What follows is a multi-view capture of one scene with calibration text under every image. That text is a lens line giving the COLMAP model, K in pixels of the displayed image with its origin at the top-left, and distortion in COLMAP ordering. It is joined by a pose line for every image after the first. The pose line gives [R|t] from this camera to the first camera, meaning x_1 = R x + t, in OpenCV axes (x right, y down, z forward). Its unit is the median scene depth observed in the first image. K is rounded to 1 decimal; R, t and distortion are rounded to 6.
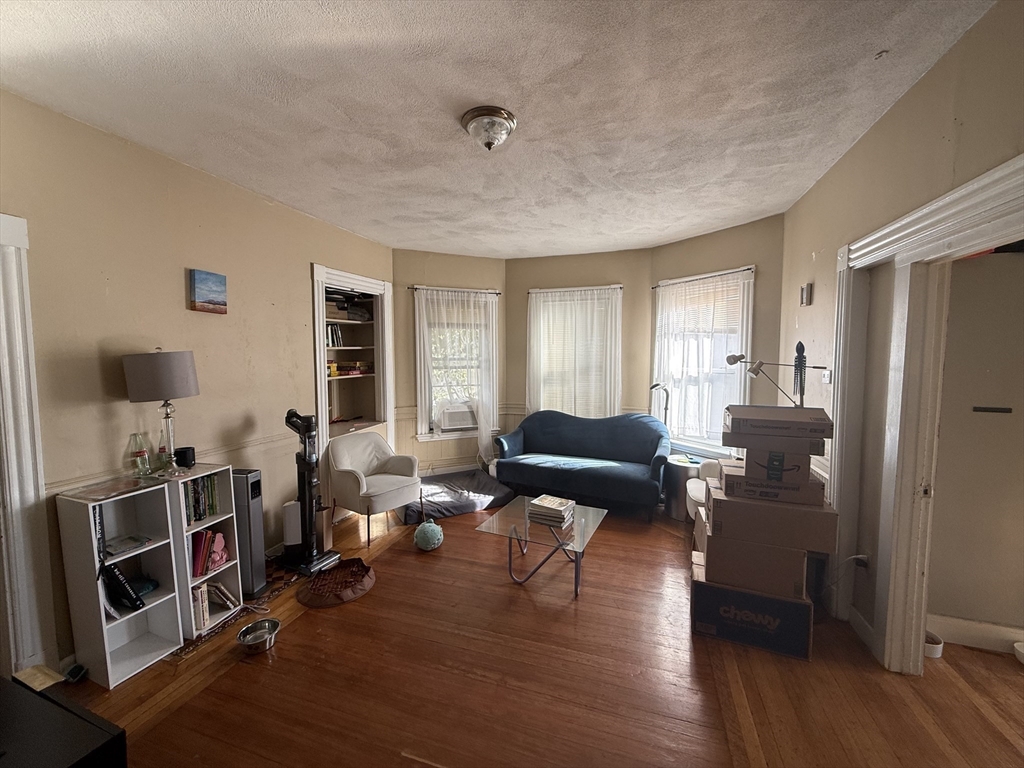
lens RADIAL K [[407.6, 0, 510.2], [0, 407.6, 382.5], [0, 0, 1]] dist [0.000183, 0.000525]
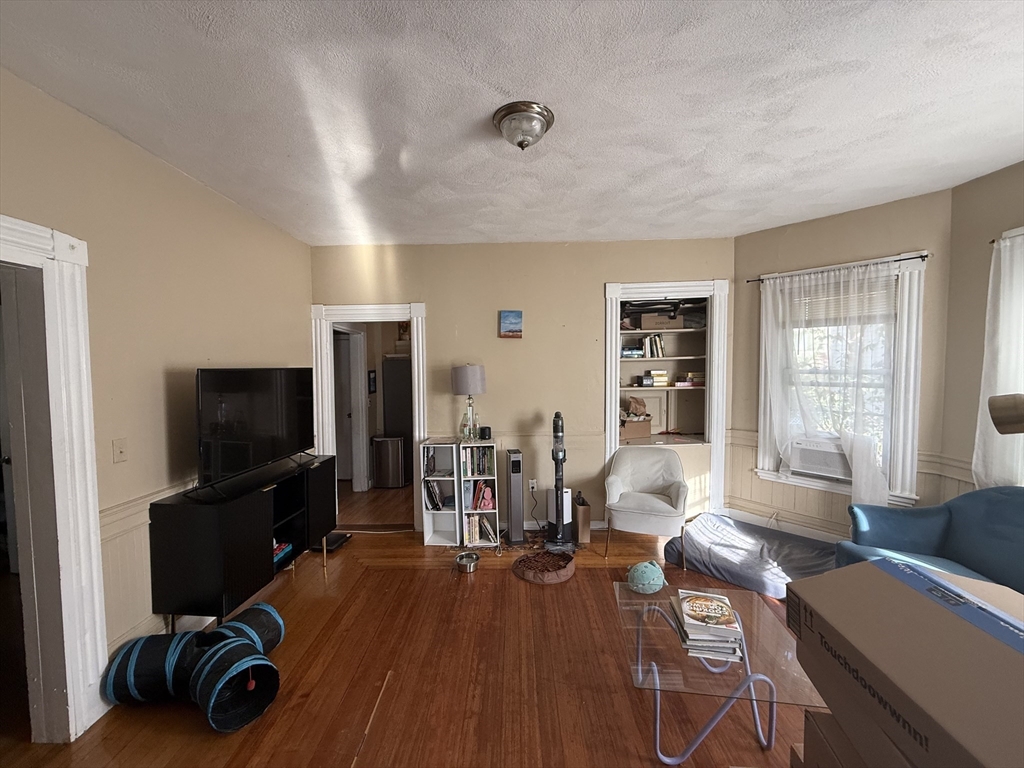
lens RADIAL K [[407.6, 0, 510.2], [0, 407.6, 382.5], [0, 0, 1]] dist [0.000183, 0.000525]
pose [[0.293691, 0.047708, -0.954709, 0.445790], [-0.056237, 0.997886, 0.032566, -0.040977], [0.954245, 0.044126, 0.295753, 0.387401]]
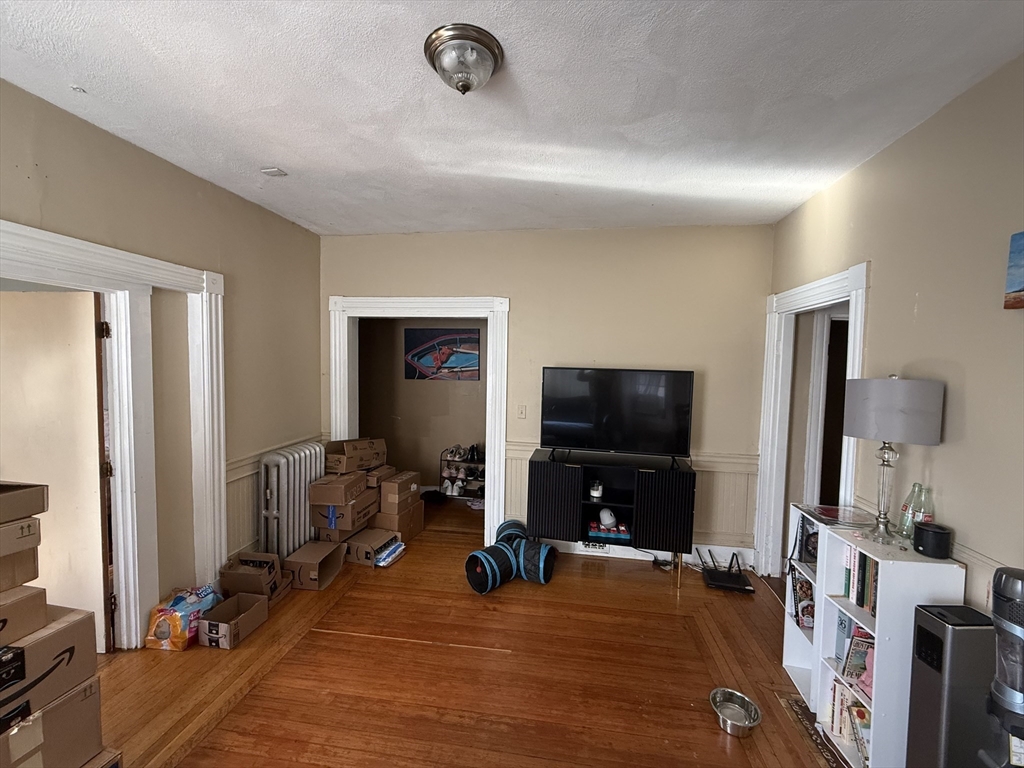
lens RADIAL K [[407.6, 0, 510.2], [0, 407.6, 382.5], [0, 0, 1]] dist [0.000183, 0.000525]
pose [[-0.986574, -0.004367, -0.163256, -0.009502], [-0.023878, 0.992757, 0.117743, -0.082861], [0.161559, 0.120060, -0.979533, 0.945940]]
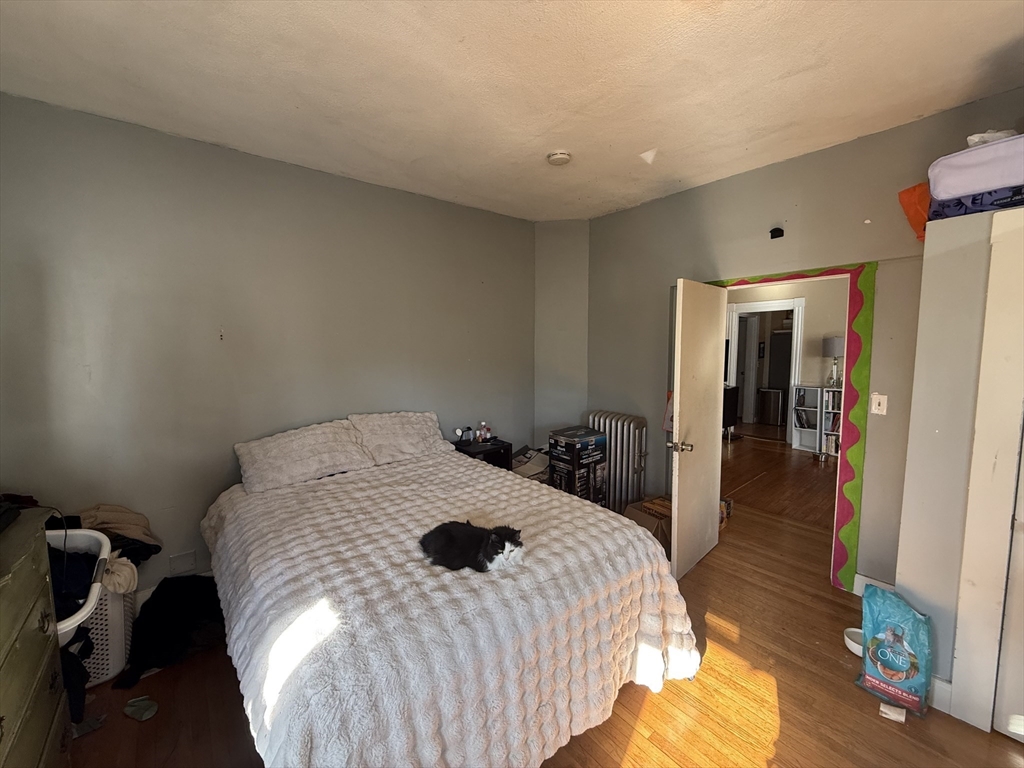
lens RADIAL K [[407.6, 0, 510.2], [0, 407.6, 382.5], [0, 0, 1]] dist [0.000183, 0.000525]
pose [[-0.536787, 0.090905, -0.838806, 1.329062], [-0.042132, 0.990050, 0.134258, -0.031534], [0.842665, 0.107408, -0.527616, 0.382688]]
